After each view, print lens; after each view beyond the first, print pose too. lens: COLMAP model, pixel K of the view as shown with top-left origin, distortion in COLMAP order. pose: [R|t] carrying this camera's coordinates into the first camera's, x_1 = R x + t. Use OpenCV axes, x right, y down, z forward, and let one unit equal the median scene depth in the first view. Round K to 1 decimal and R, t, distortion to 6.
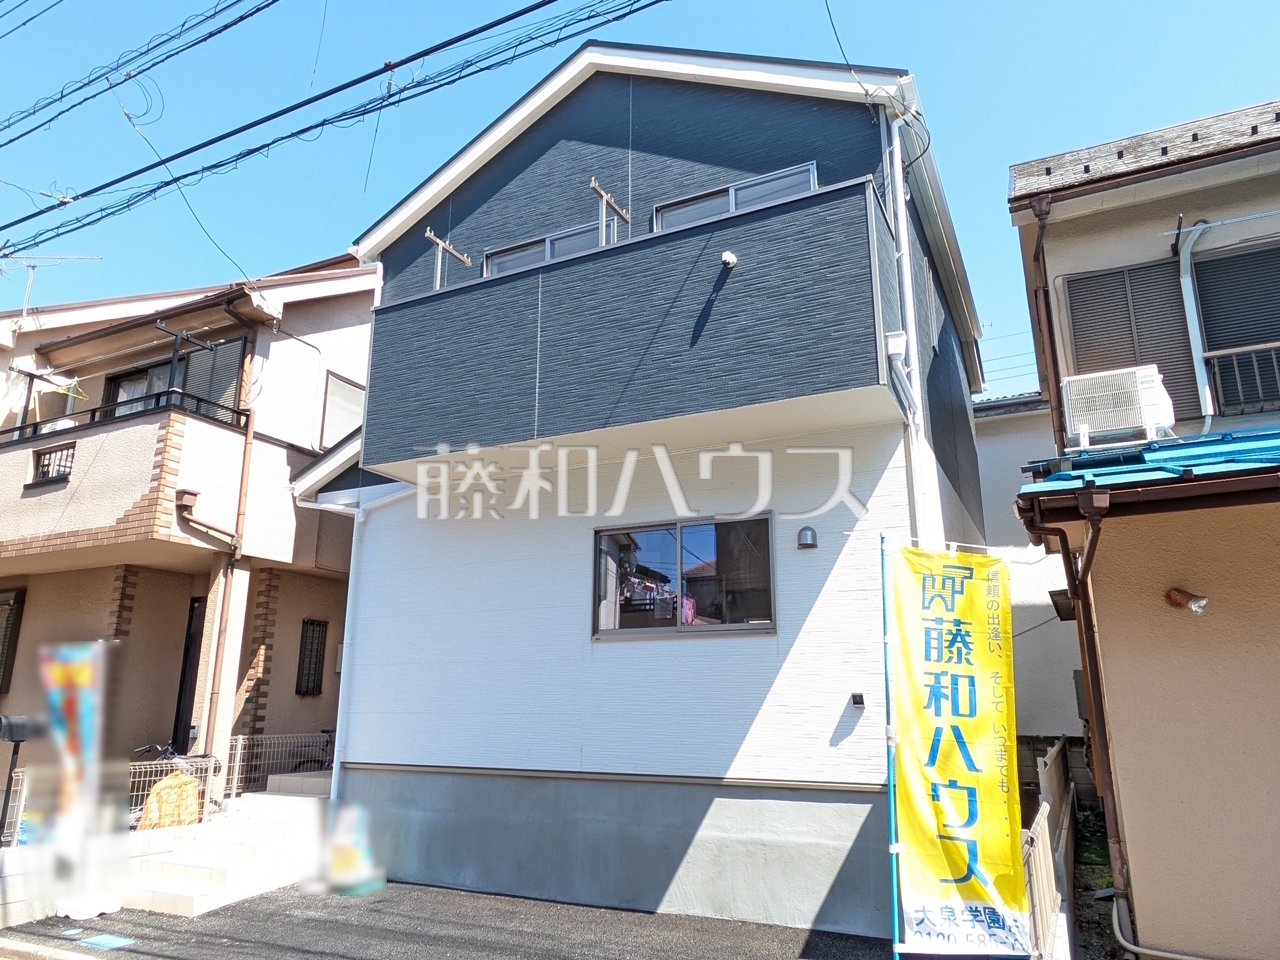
lens RADIAL K [[865.3, 0, 632.8], [0, 865.3, 484.7], [0, 0, 1]] dist [-0.000623, -0.001603]
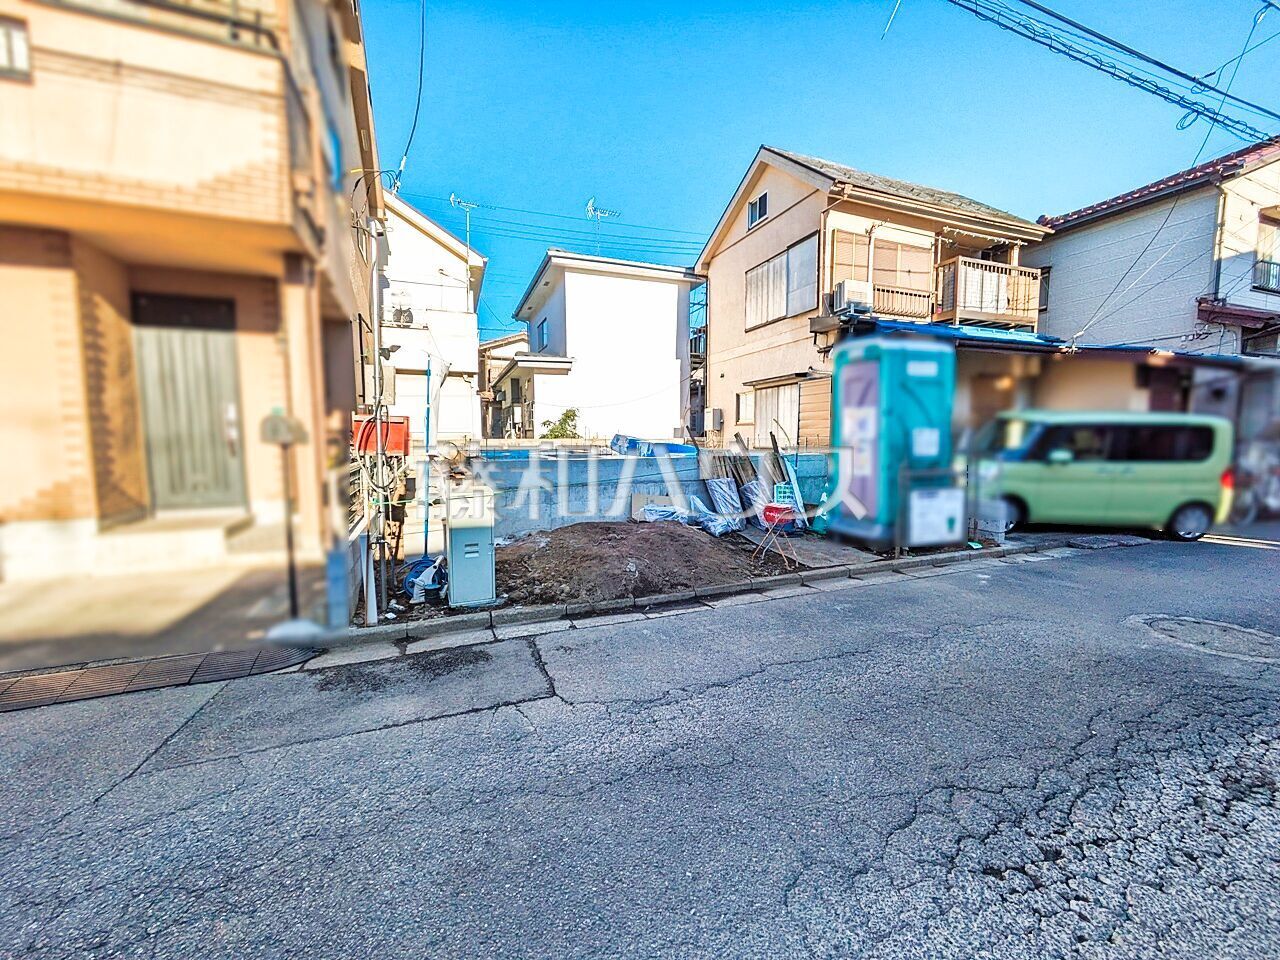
lens RADIAL K [[505.9, 0, 644.8], [0, 505.9, 477.9], [0, 0, 1]] dist [-0.001039, 0.001534]
pose [[0.656644, -0.070475, 0.750901, -0.840756], [-0.183934, 0.950598, 0.250063, 0.130387], [-0.731428, -0.302319, 0.611241, 0.397863]]
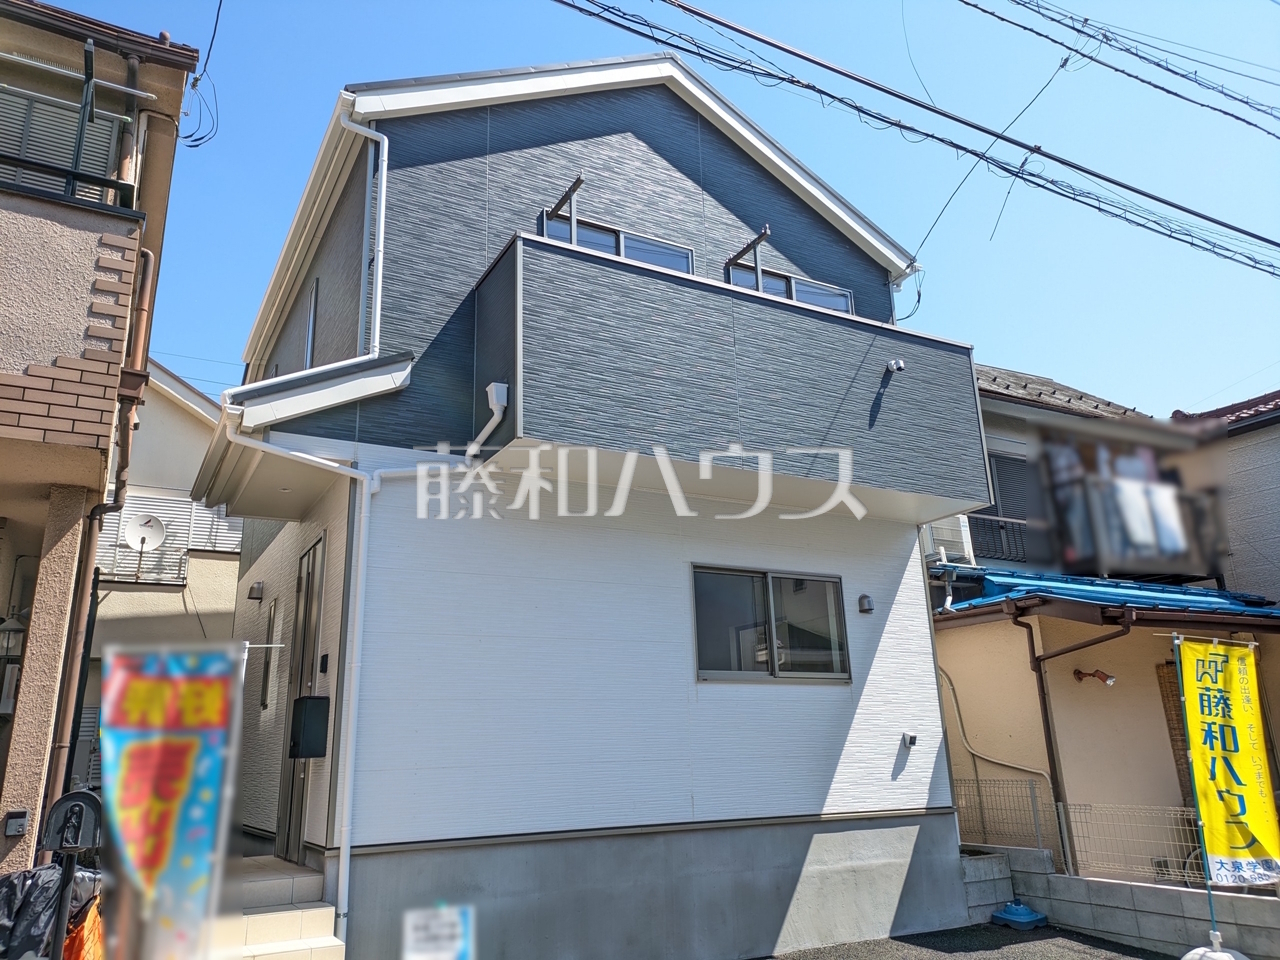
lens RADIAL K [[943.8, 0, 630.6], [0, 943.8, 475.3], [0, 0, 1]] dist [0.050145, -0.034539]
pose [[0.562673, 0.217572, 0.797535, -0.972953], [-0.180002, 0.973842, -0.138676, 0.117133], [-0.806845, -0.065529, 0.587118, 0.461555]]
